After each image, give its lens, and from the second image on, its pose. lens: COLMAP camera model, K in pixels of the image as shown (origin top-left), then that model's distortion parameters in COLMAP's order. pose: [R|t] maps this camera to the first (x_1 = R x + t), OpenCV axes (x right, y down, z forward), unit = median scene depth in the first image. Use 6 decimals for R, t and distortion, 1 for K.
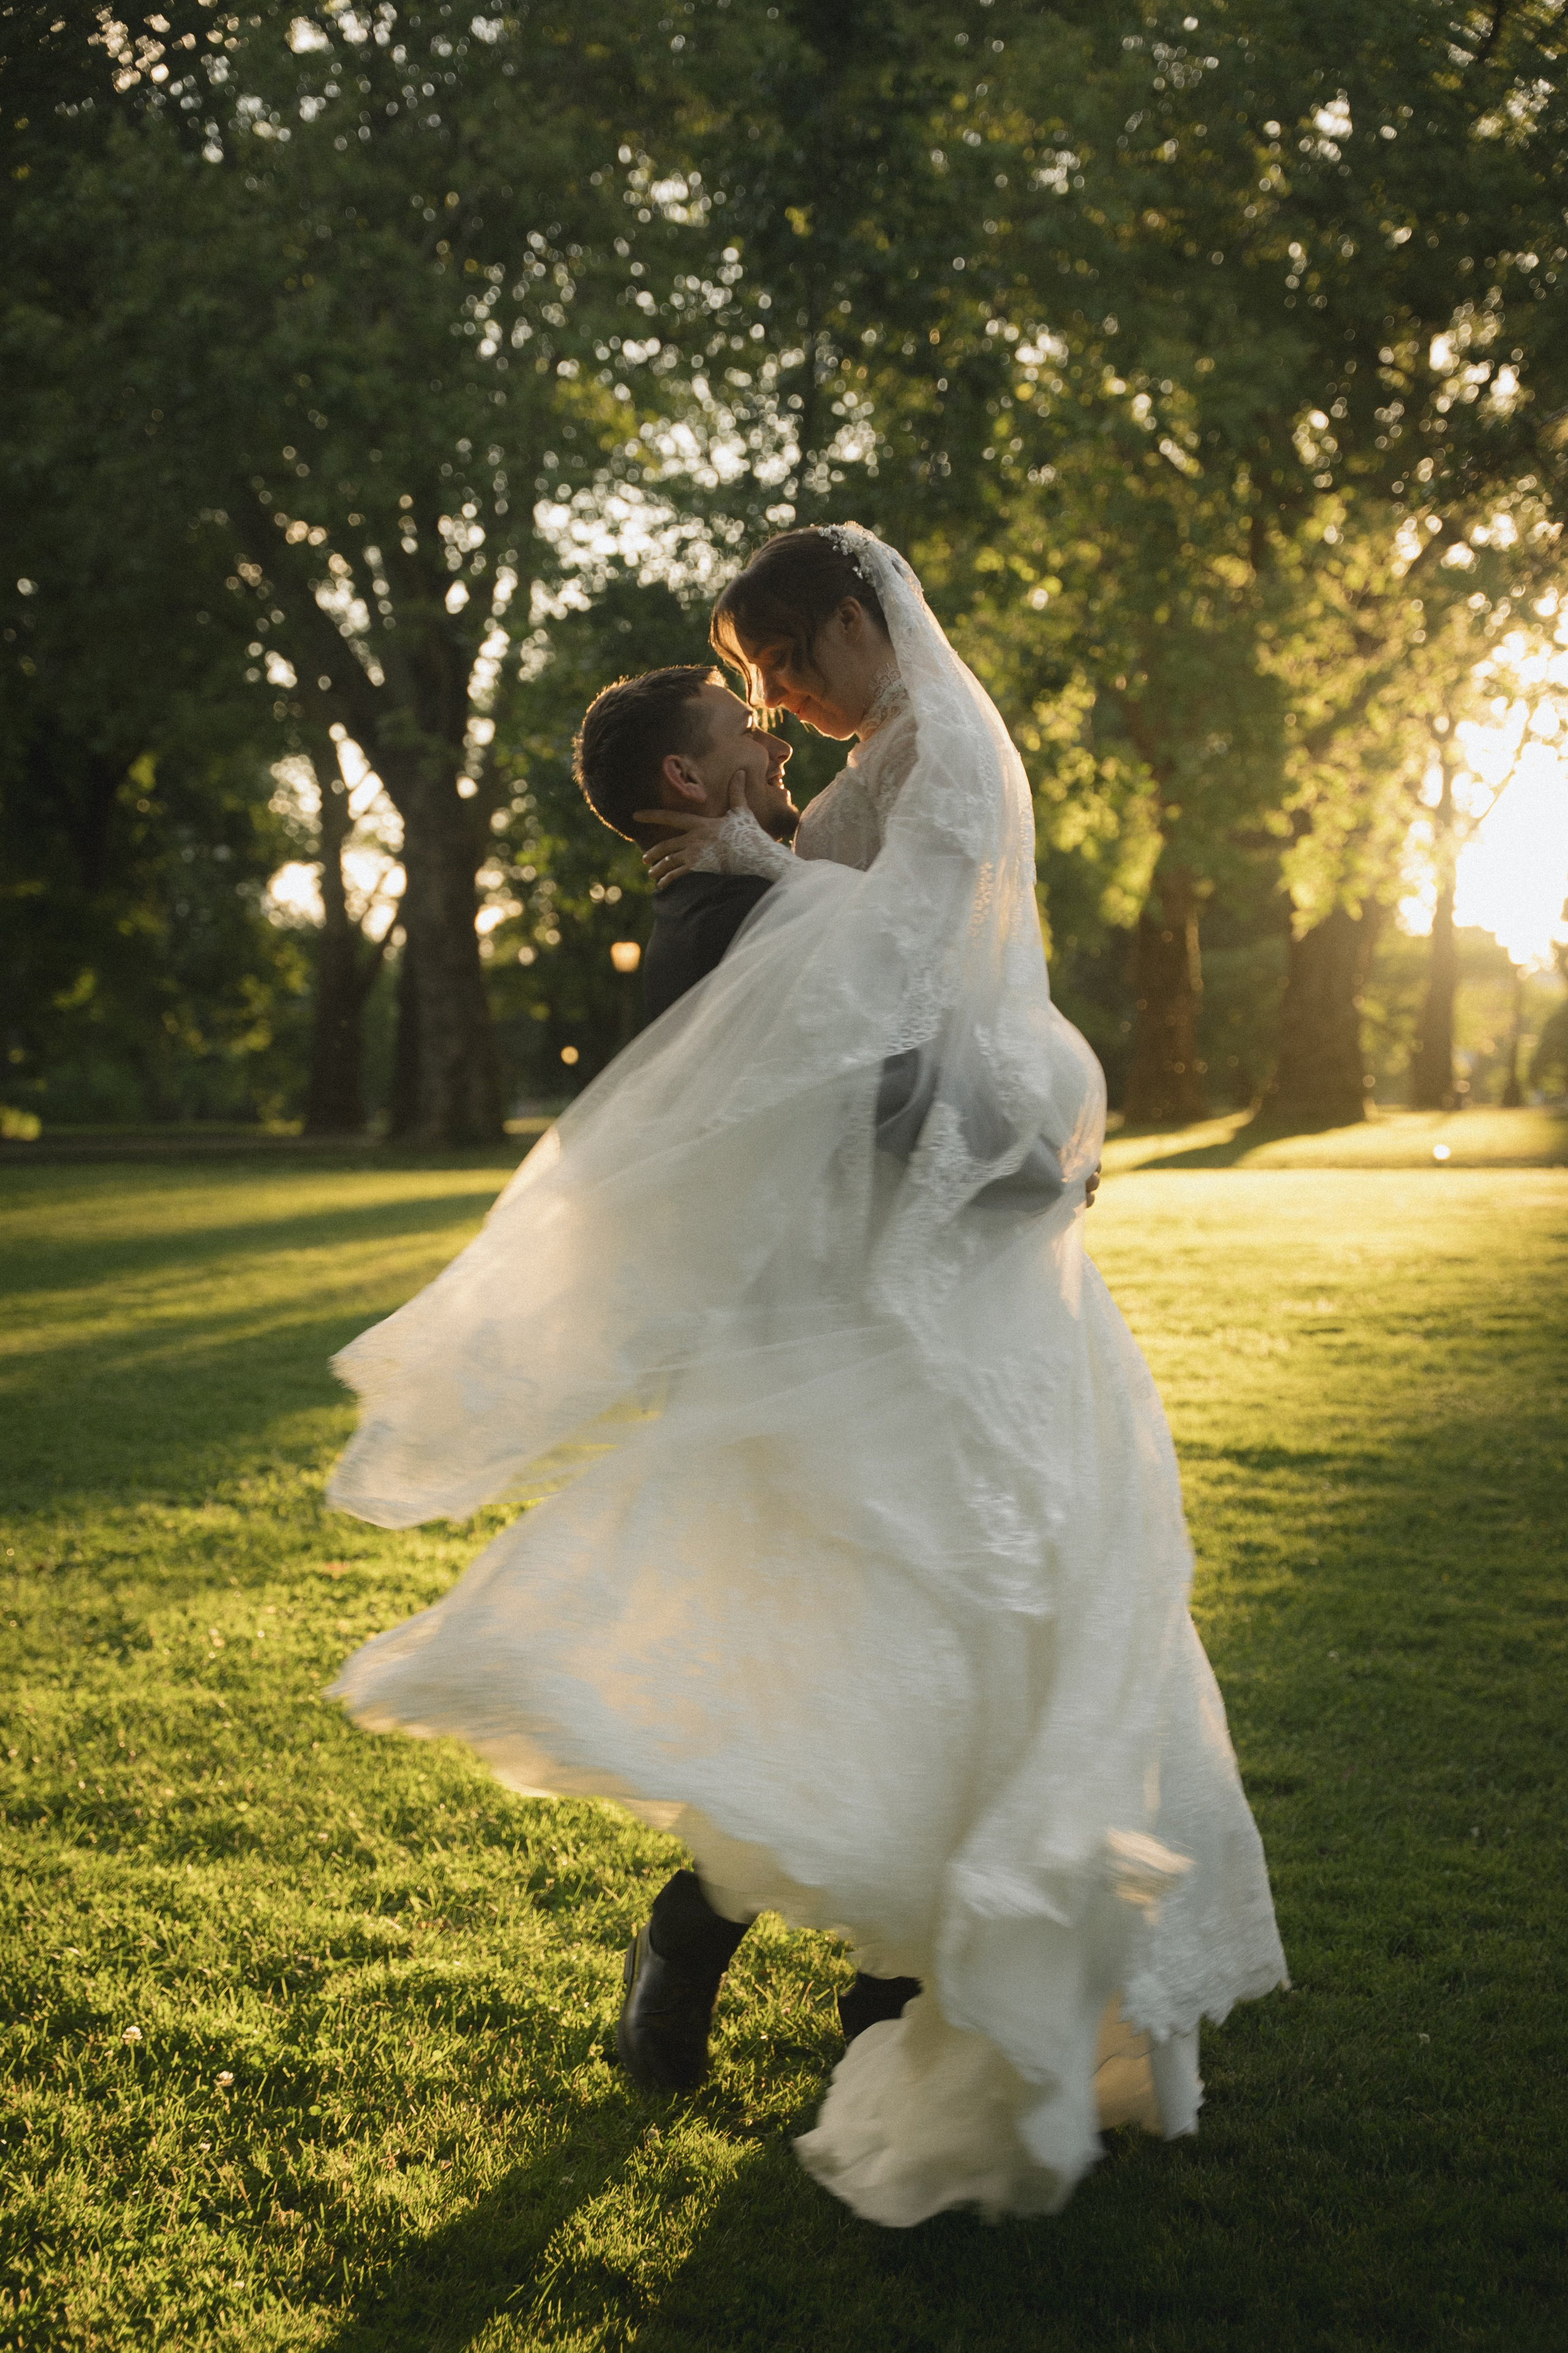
lens RADIAL K [[3218.9, 0, 784.0], [0, 3218.9, 1176.5], [0, 0, 1]] dist [0.027237, 0.120607]
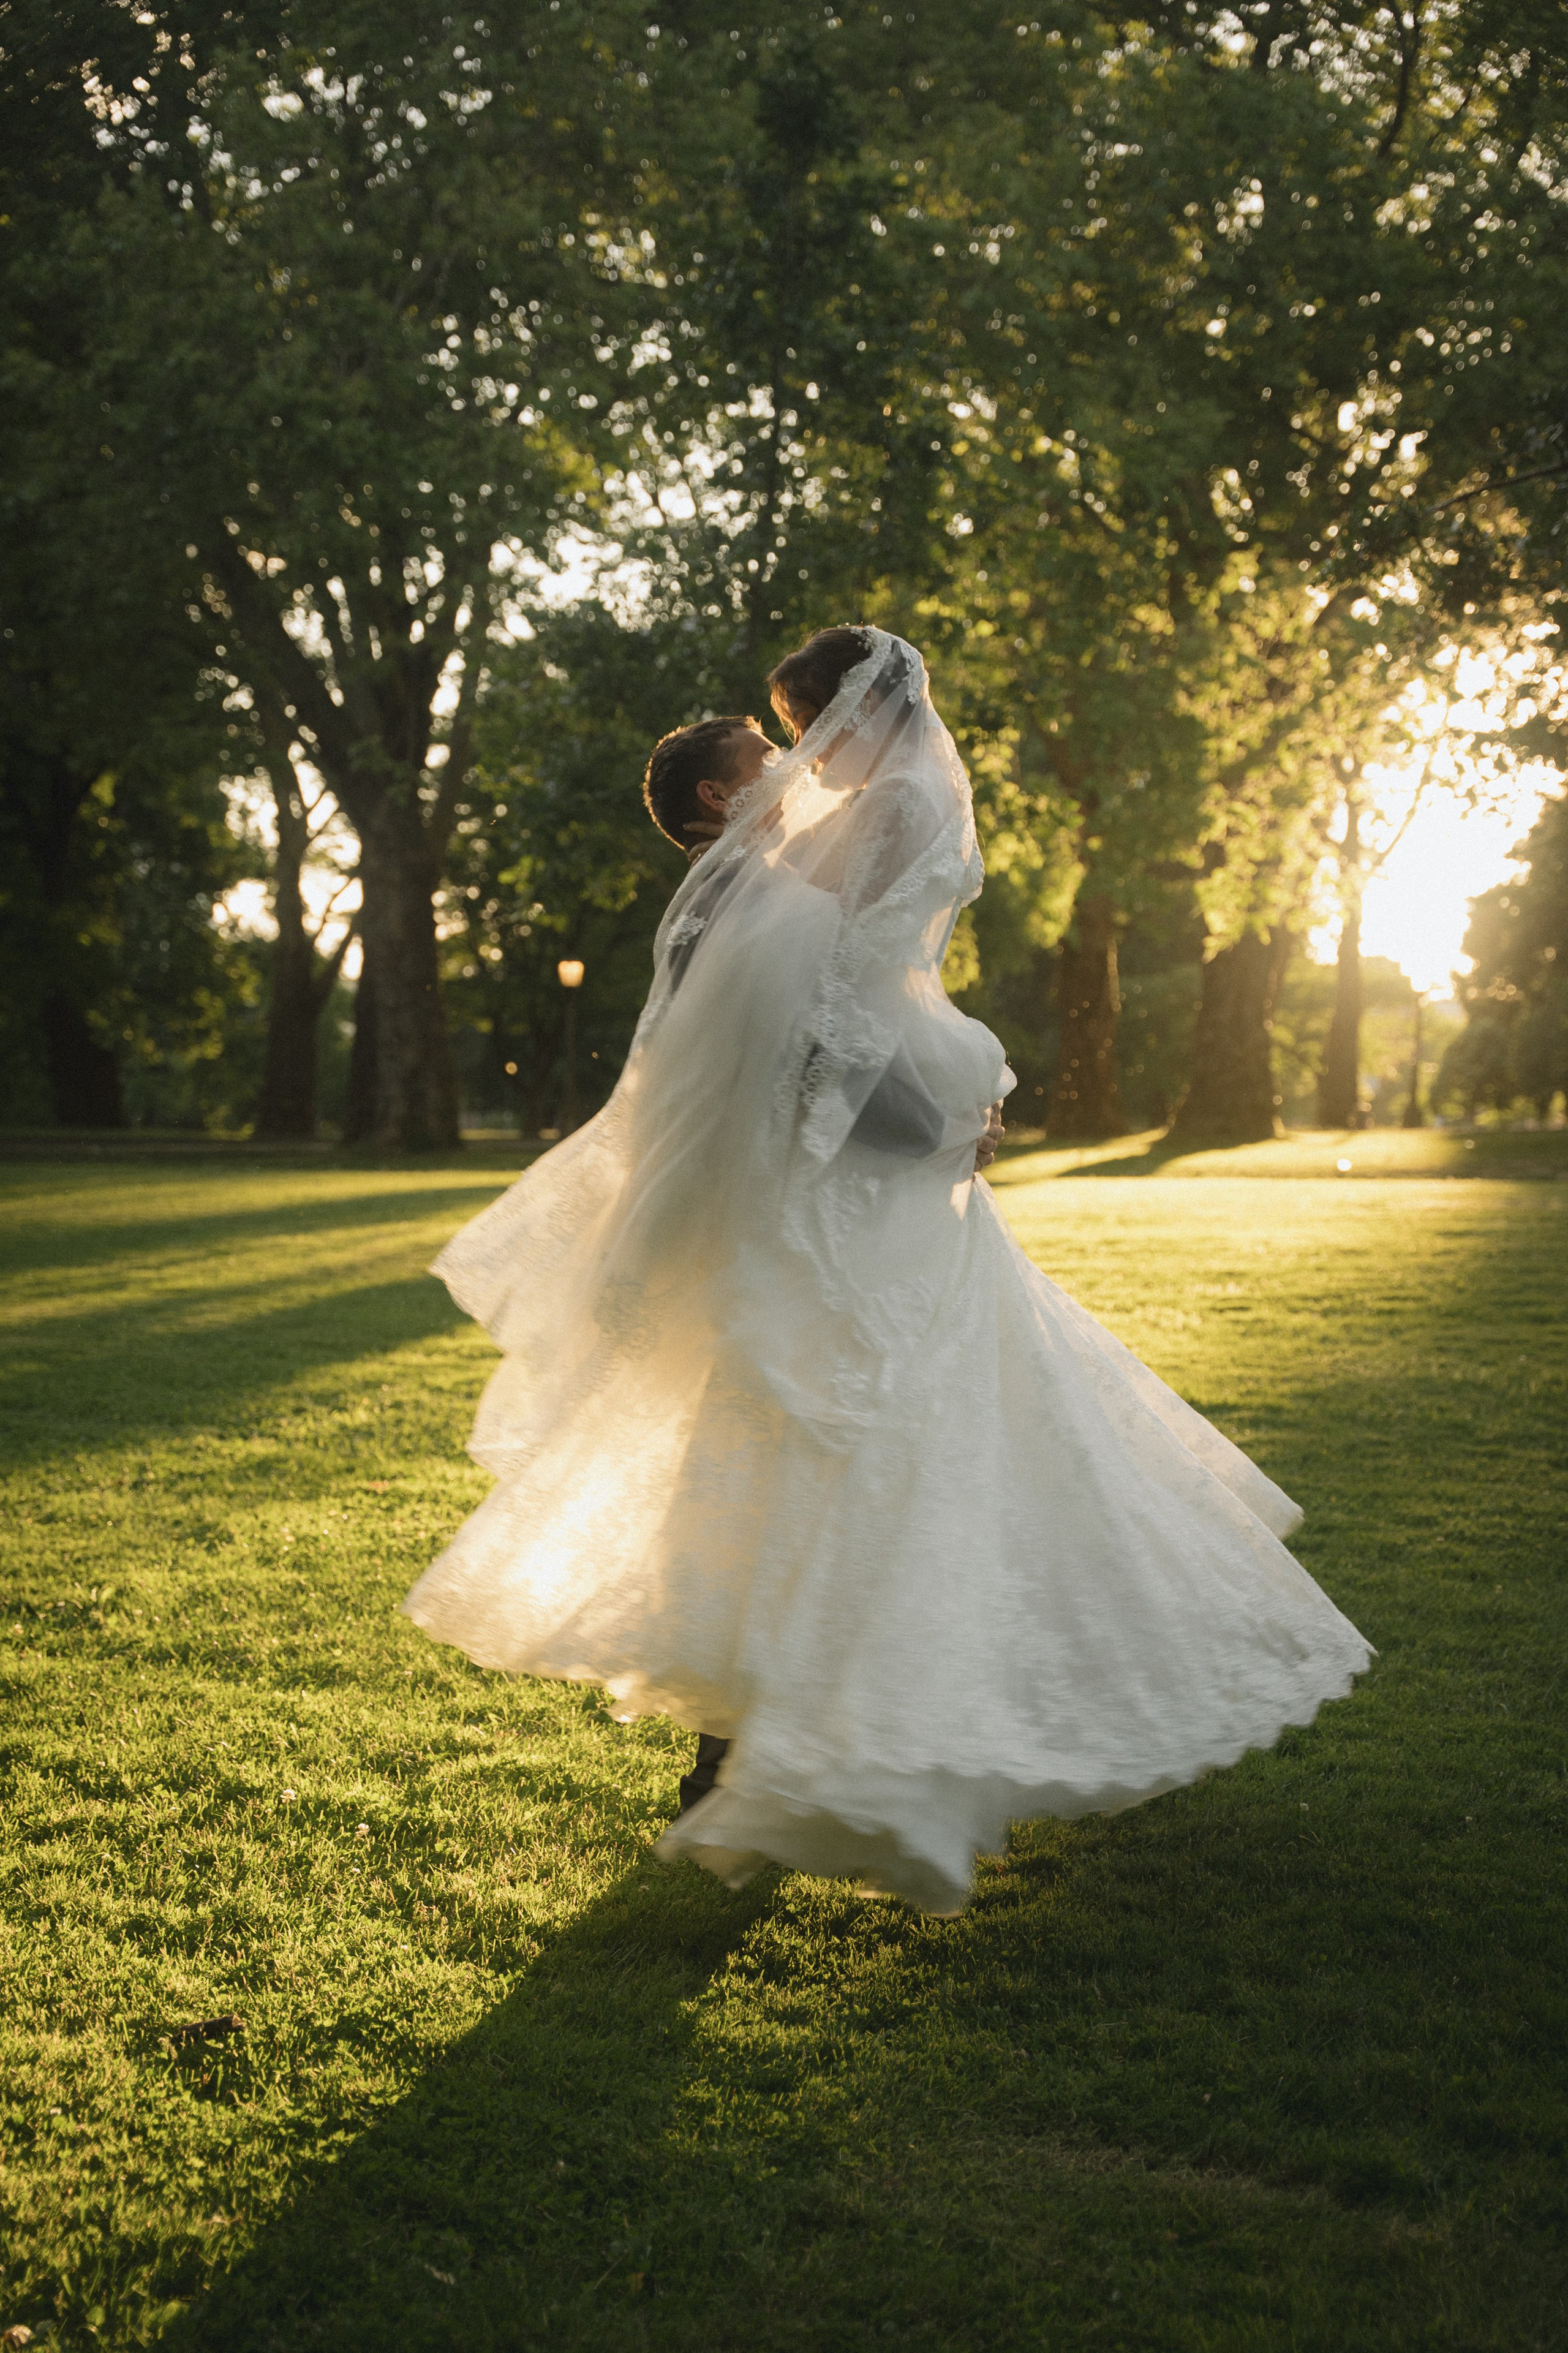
lens RADIAL K [[3412.0, 0, 787.4], [0, 3412.0, 1111.0], [0, 0, 1]] dist [0.009258, -0.010424]
pose [[0.999316, 0.012402, 0.034839, -0.024361], [-0.011251, 0.999390, -0.033052, 0.017276], [-0.035228, 0.032638, 0.998846, -0.151498]]
